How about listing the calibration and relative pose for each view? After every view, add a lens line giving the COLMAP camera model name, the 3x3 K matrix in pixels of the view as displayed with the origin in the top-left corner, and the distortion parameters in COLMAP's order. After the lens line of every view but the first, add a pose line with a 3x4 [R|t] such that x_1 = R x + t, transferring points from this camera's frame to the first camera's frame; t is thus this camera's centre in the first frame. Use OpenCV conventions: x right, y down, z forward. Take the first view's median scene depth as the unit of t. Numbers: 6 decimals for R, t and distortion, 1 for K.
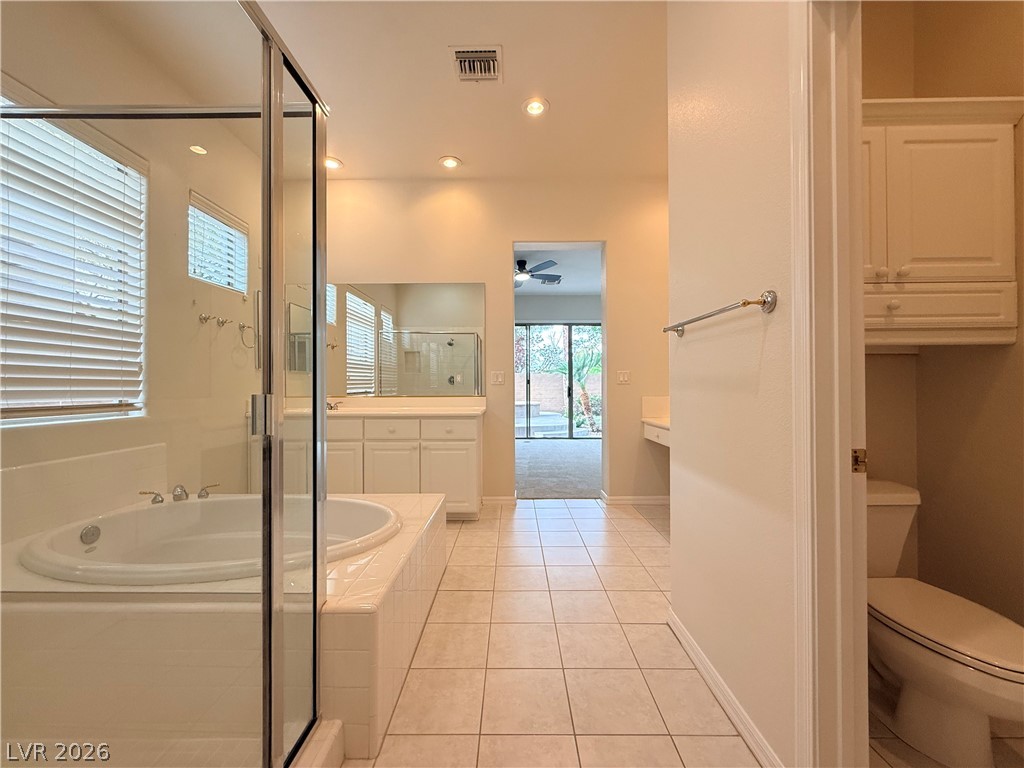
lens RADIAL K [[410.9, 0, 511.9], [0, 410.9, 382.5], [0, 0, 1]] dist [0.000109, -0.000216]
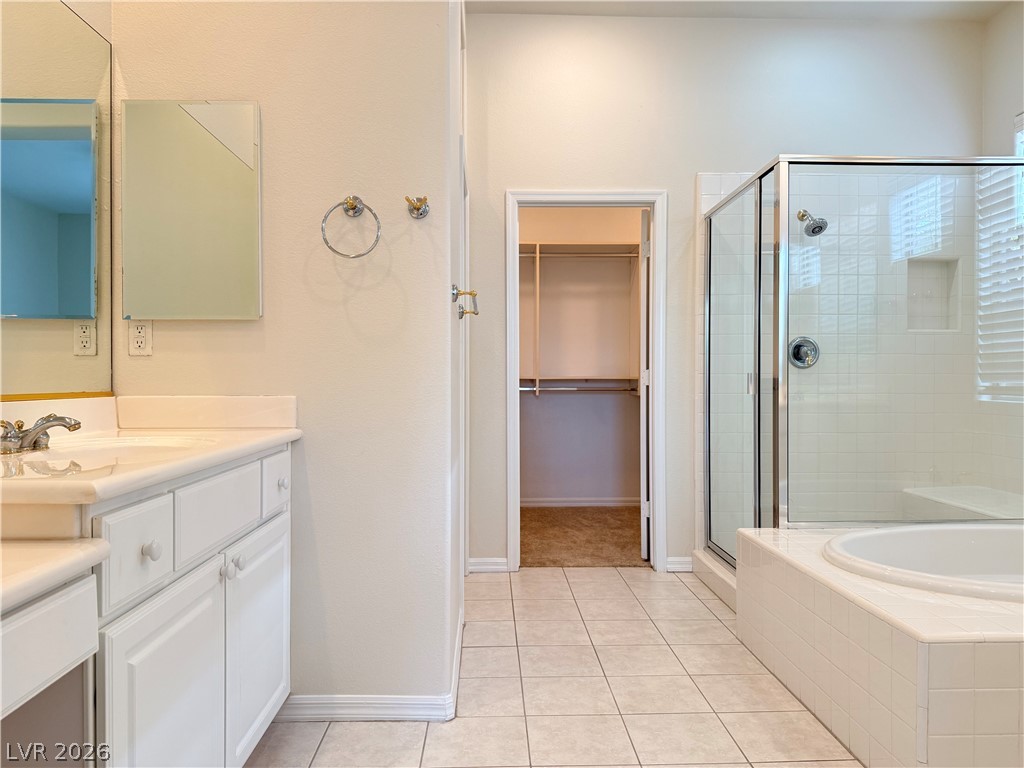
lens RADIAL K [[720.2, 0, 518.0], [0, 720.2, 391.0], [0, 0, 1]] dist [0.070186, -0.091087]
pose [[-0.999082, 0.007022, -0.042260, 0.222437], [0.007175, 0.999968, -0.003462, 0.038442], [0.042235, -0.003762, -0.999101, 1.517942]]
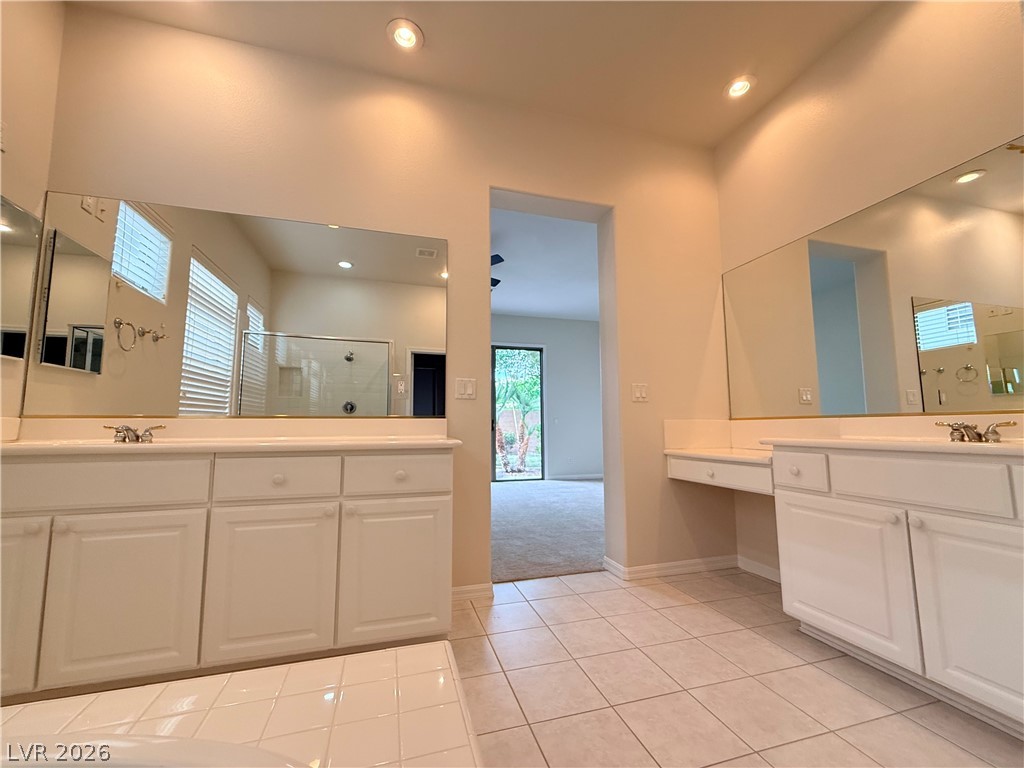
lens RADIAL K [[410.9, 0, 509.5], [0, 410.9, 385.0], [0, 0, 1]] dist [0.000109, -0.000216]
pose [[0.958681, 0.028791, 0.283022, -0.173895], [-0.002374, 0.995641, -0.093240, 0.049569], [-0.284473, 0.088715, 0.954570, 0.453028]]
